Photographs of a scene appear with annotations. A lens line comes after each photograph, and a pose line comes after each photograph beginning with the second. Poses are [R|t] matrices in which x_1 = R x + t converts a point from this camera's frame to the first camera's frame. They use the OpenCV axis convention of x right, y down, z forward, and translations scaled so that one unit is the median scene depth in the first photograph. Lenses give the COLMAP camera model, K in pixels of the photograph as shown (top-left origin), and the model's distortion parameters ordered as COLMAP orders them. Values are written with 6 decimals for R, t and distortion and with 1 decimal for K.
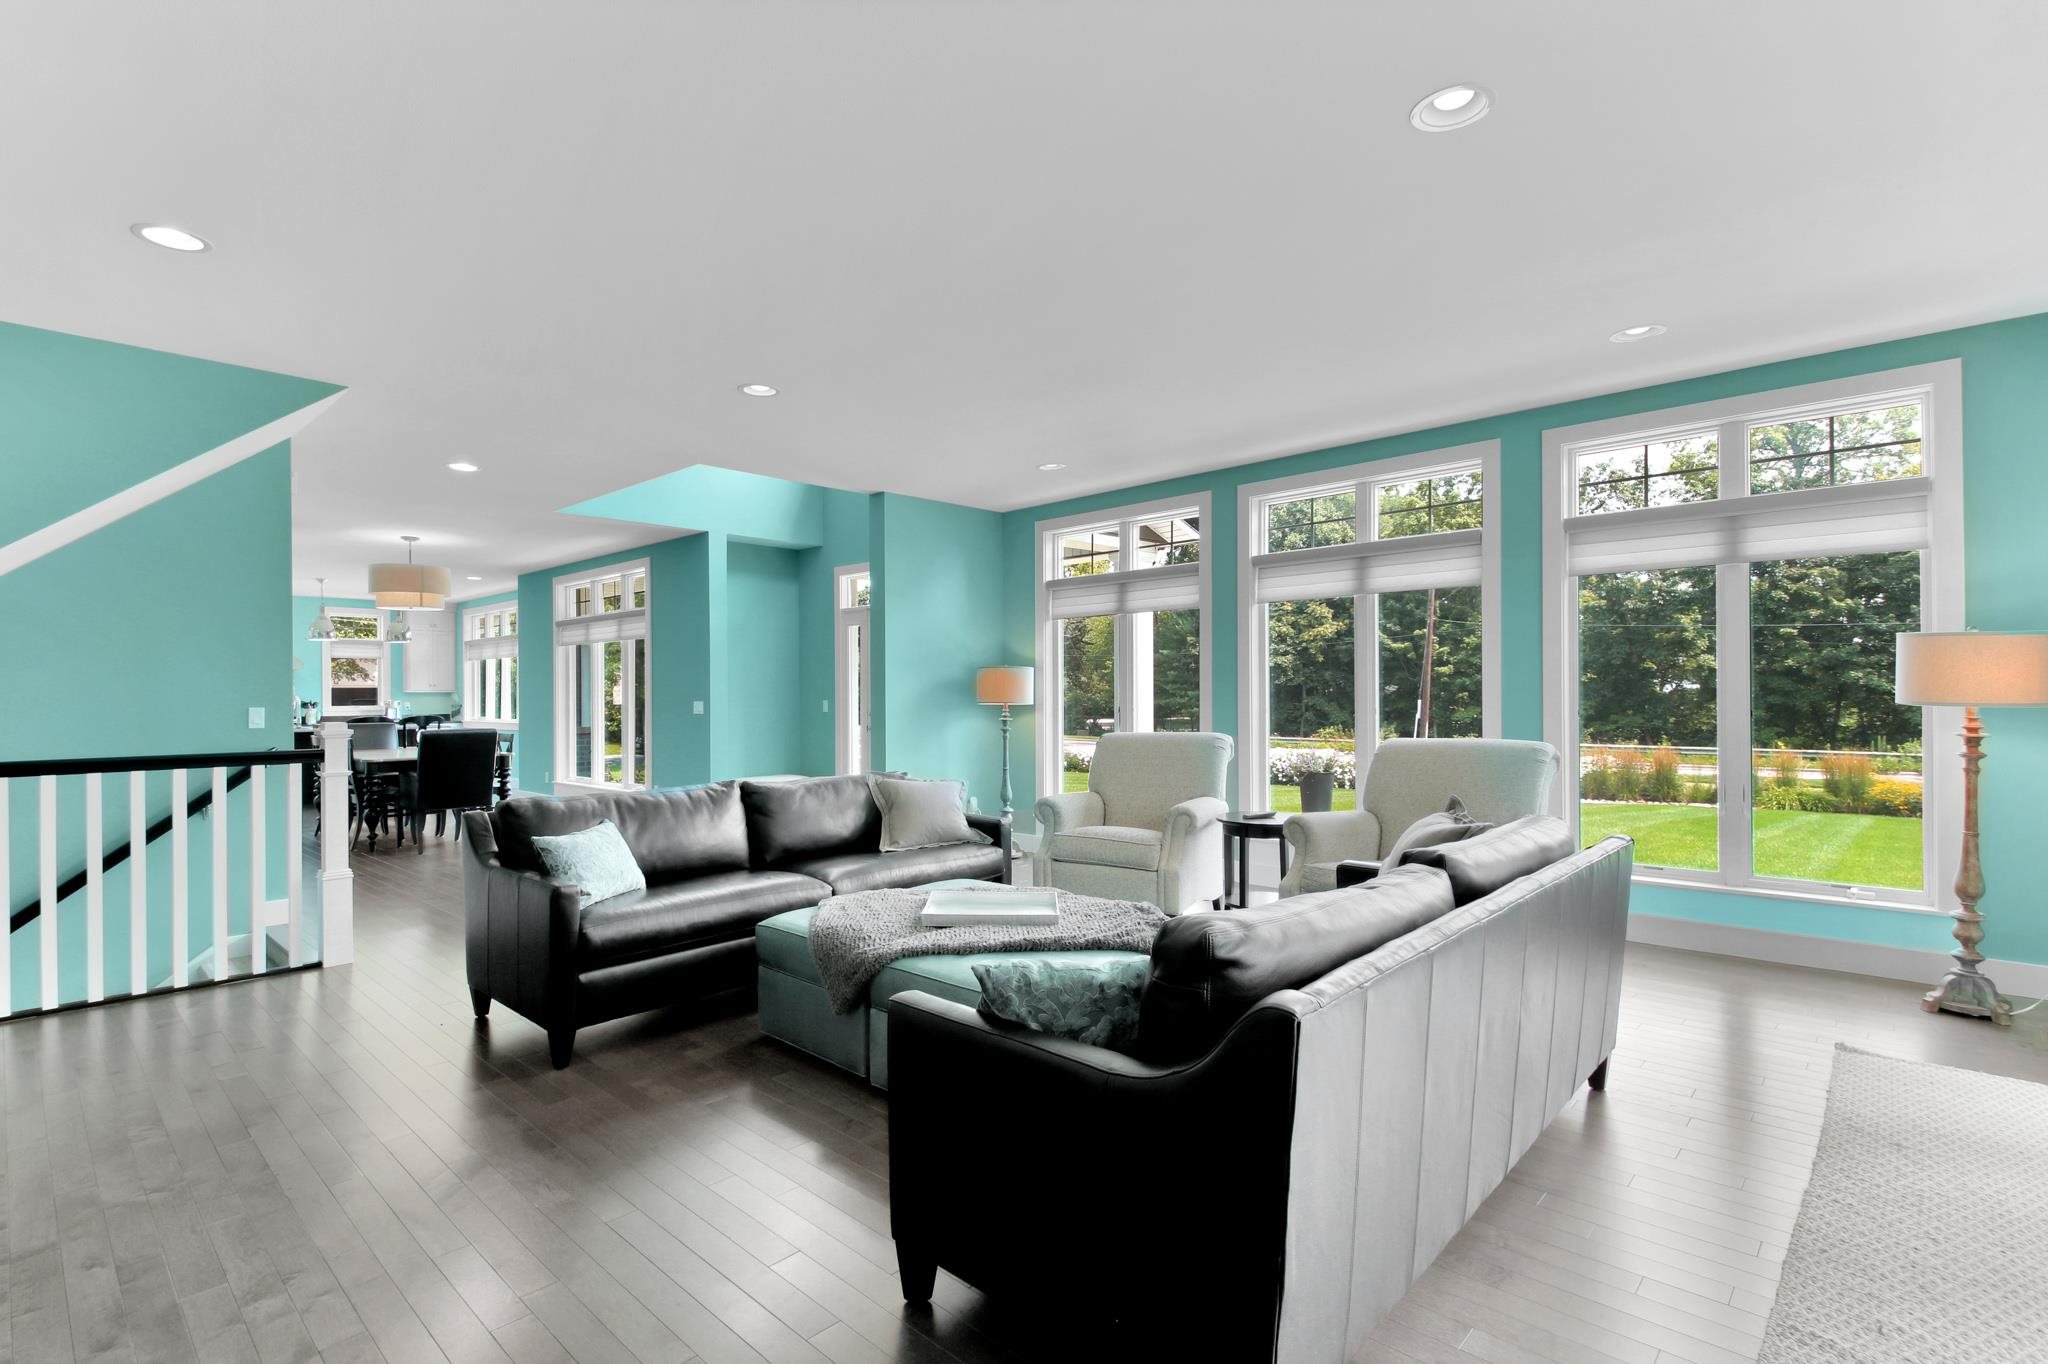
lens RADIAL K [[955.8, 0, 1020.8], [0, 955.8, 690.6], [0, 0, 1]] dist [0.031415, -0.027295]
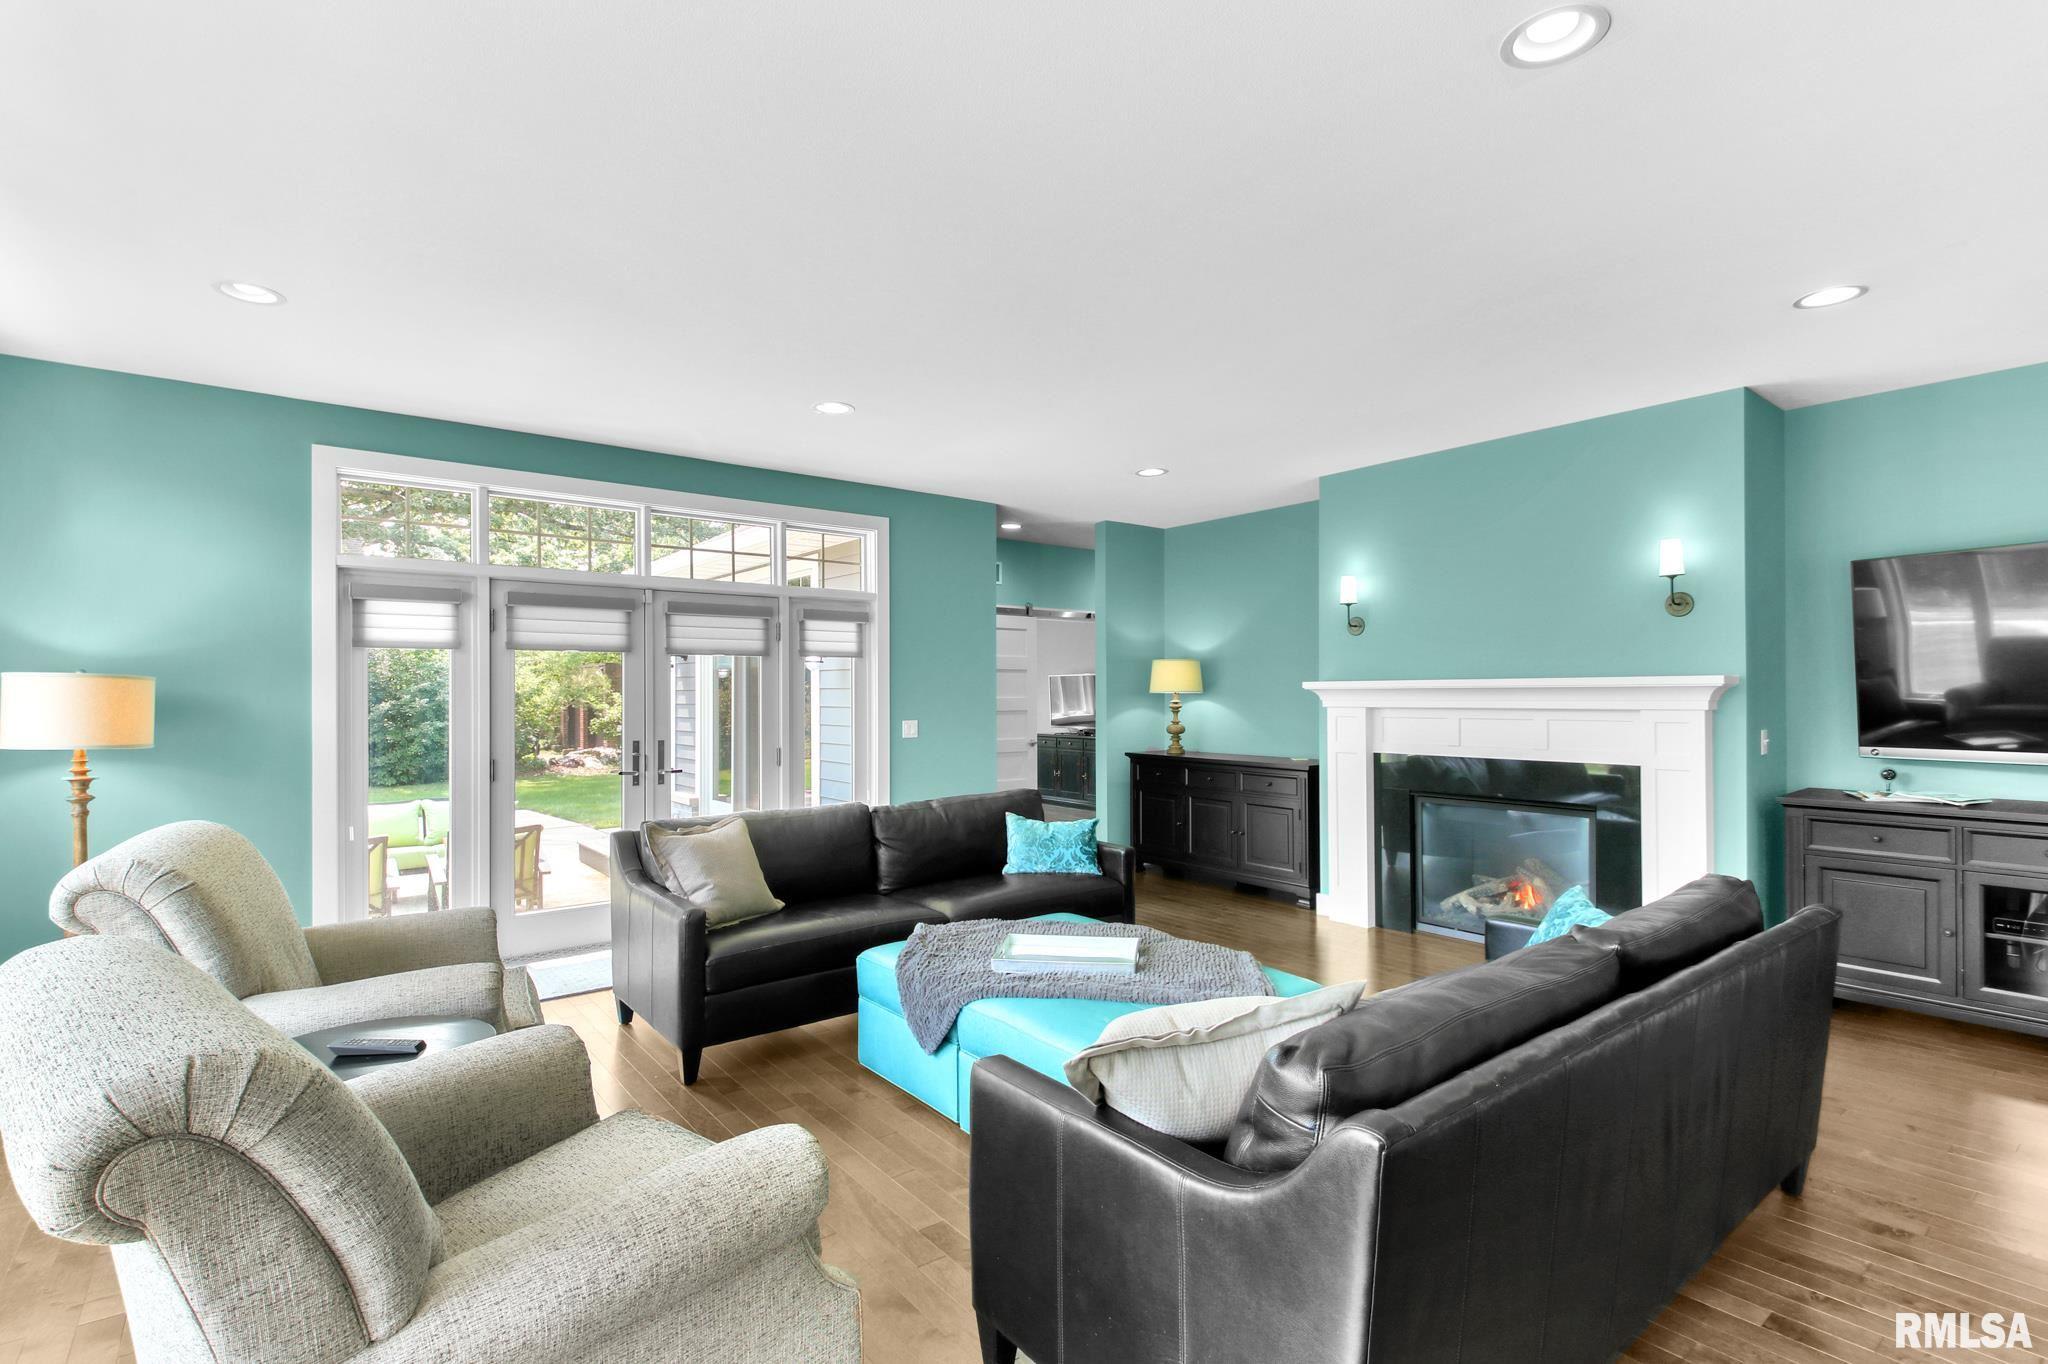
lens RADIAL K [[963.4, 0, 1016.1], [0, 963.4, 692.3], [0, 0, 1]] dist [0.034963, -0.028696]
pose [[-0.985940, 0.012916, 0.166602, -0.022817], [0.011736, 0.999899, -0.008070, -0.003759], [-0.166690, -0.006001, -0.985991, 0.276907]]
